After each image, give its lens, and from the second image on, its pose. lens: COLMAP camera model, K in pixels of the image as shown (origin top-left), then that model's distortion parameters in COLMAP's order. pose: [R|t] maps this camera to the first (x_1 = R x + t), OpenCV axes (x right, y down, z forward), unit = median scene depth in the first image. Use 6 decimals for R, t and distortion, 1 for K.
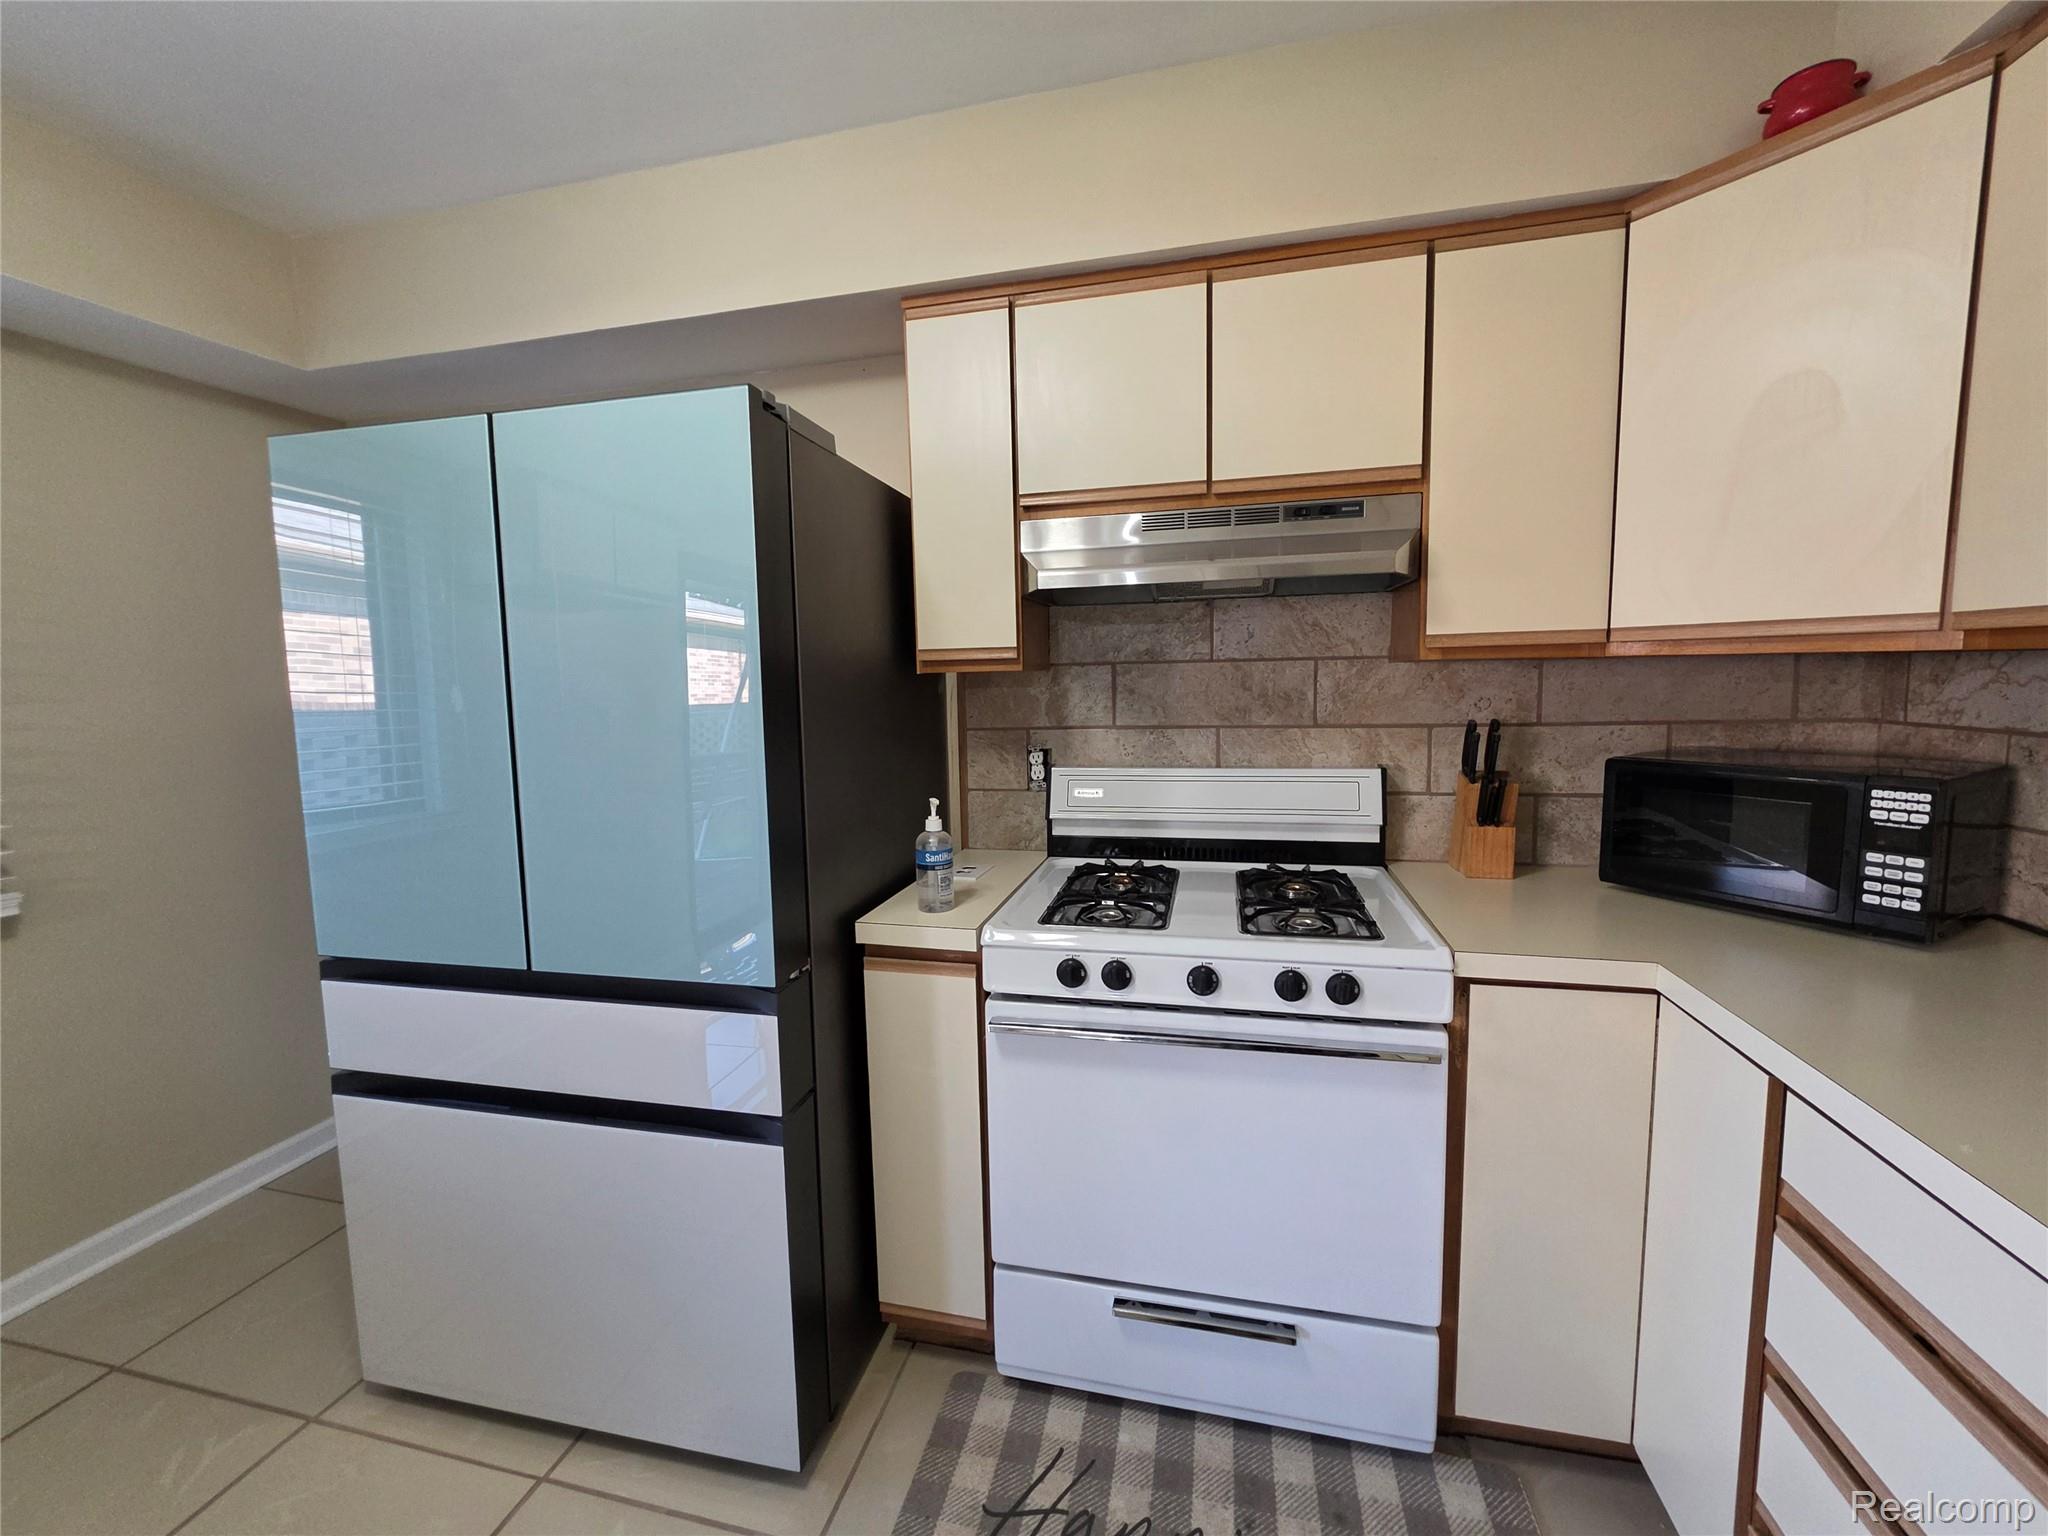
lens RADIAL K [[819.1, 0, 1028.6], [0, 819.1, 762.3], [0, 0, 1]] dist [-0.007115, -0.000276]
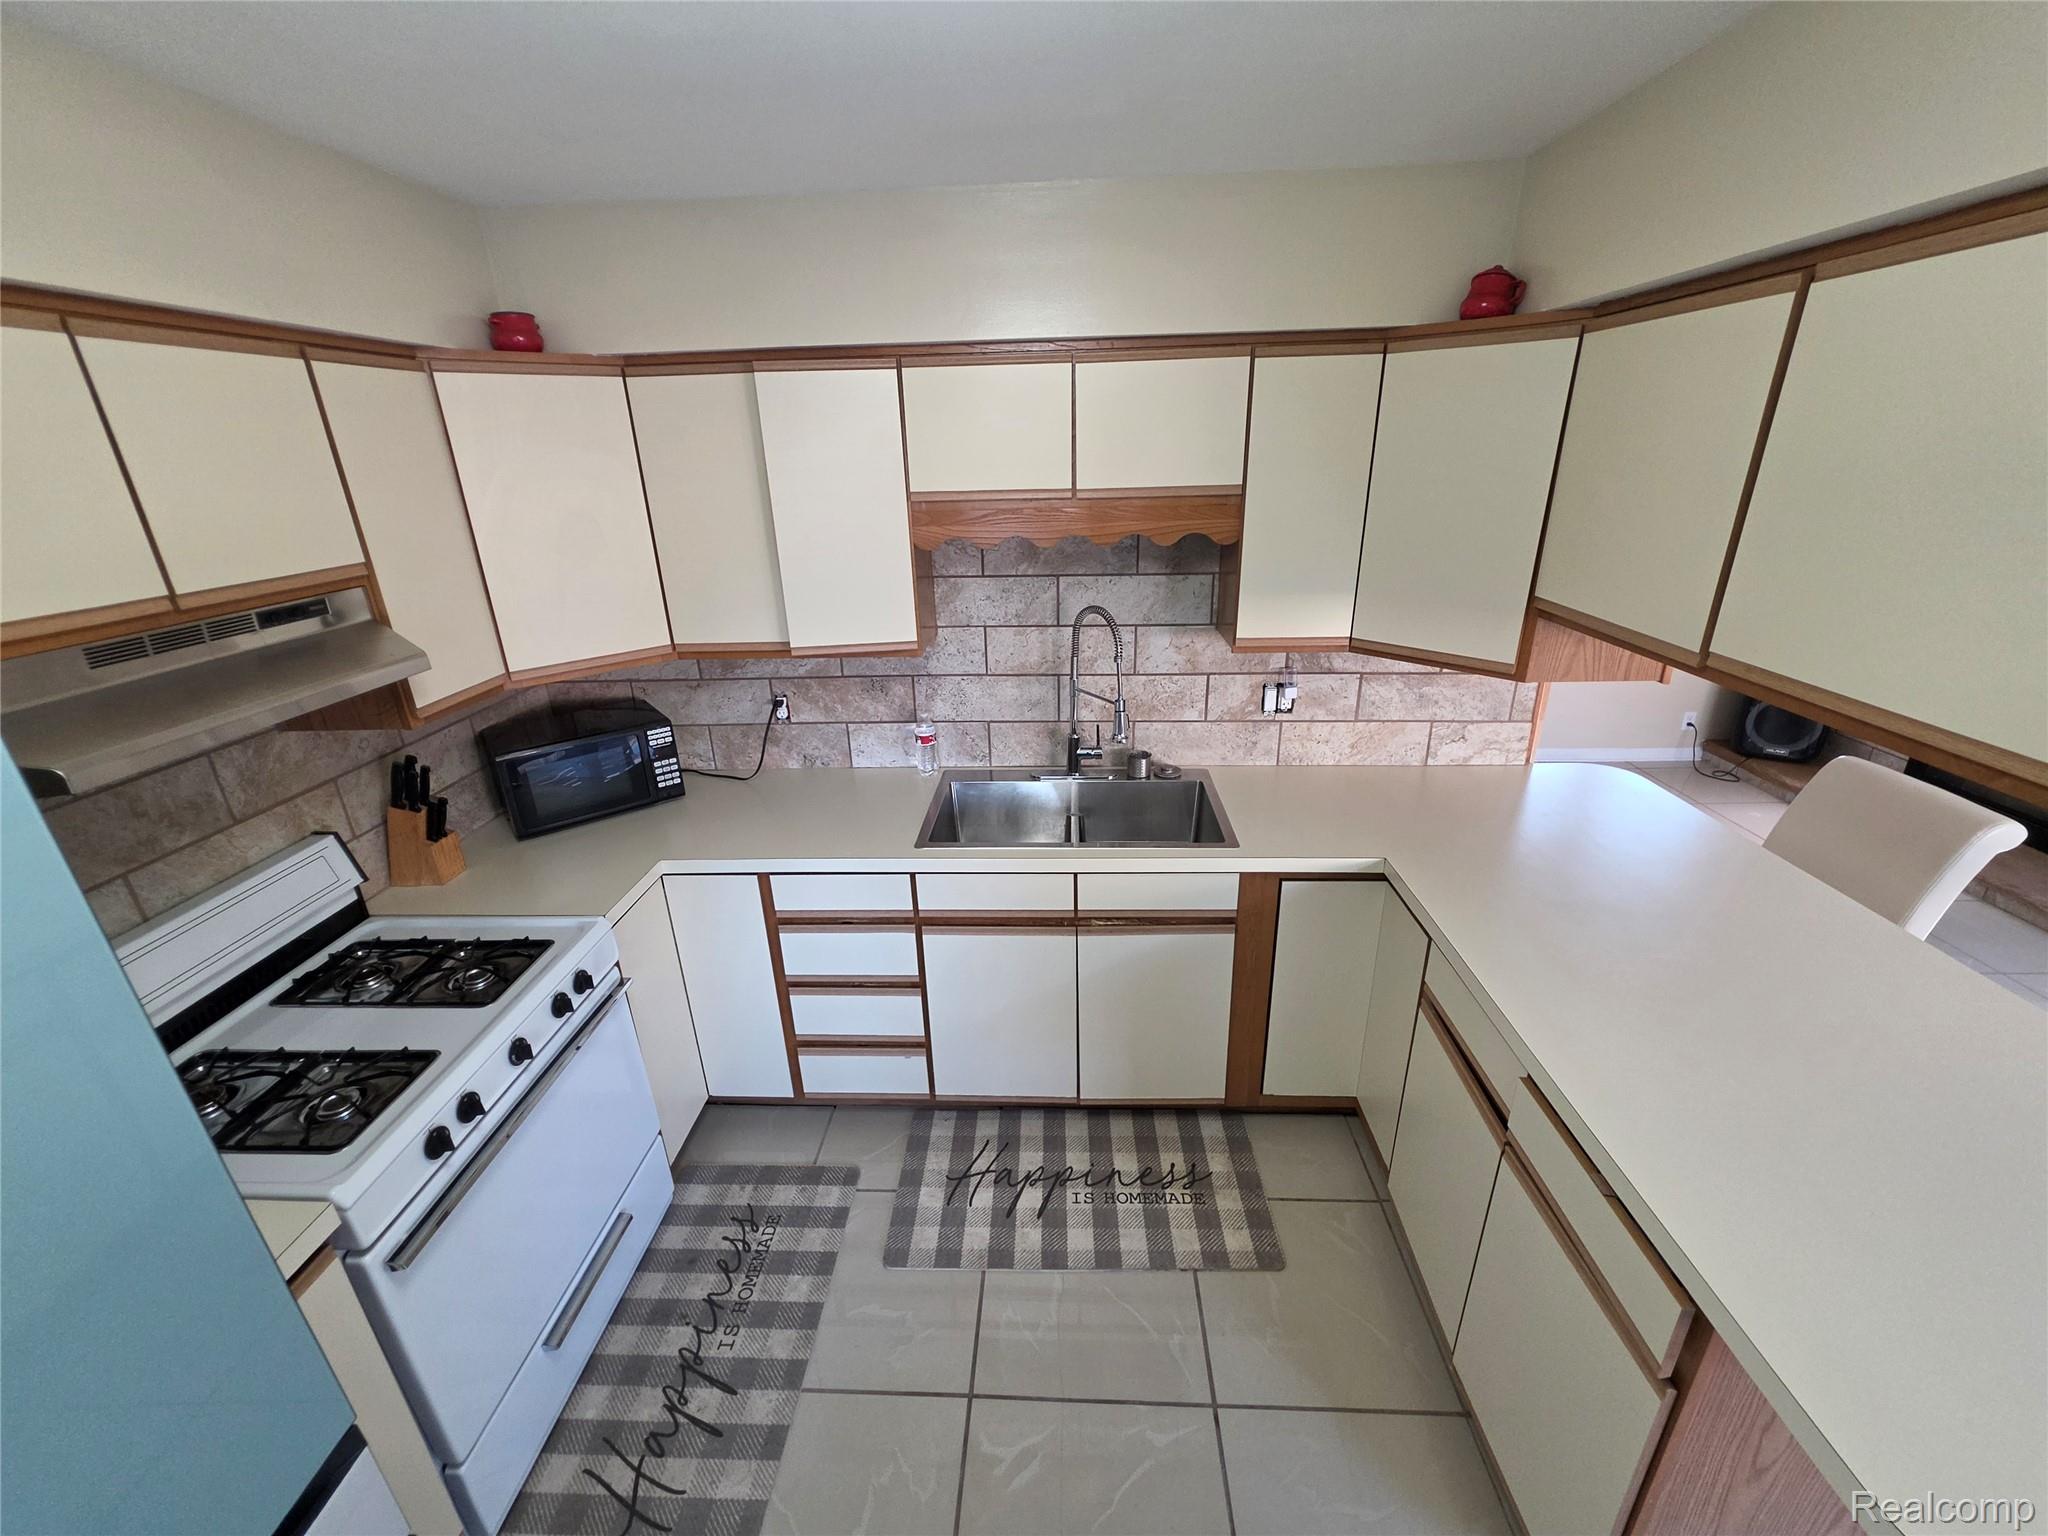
lens RADIAL K [[819.1, 0, 1029.0], [0, 819.1, 767.6], [0, 0, 1]] dist [-0.007115, -0.000276]
pose [[-0.195048, -0.330076, 0.923583, -0.745097], [0.133599, 0.923951, 0.358422, -0.365771], [-0.971652, 0.193300, -0.136117, 0.327778]]
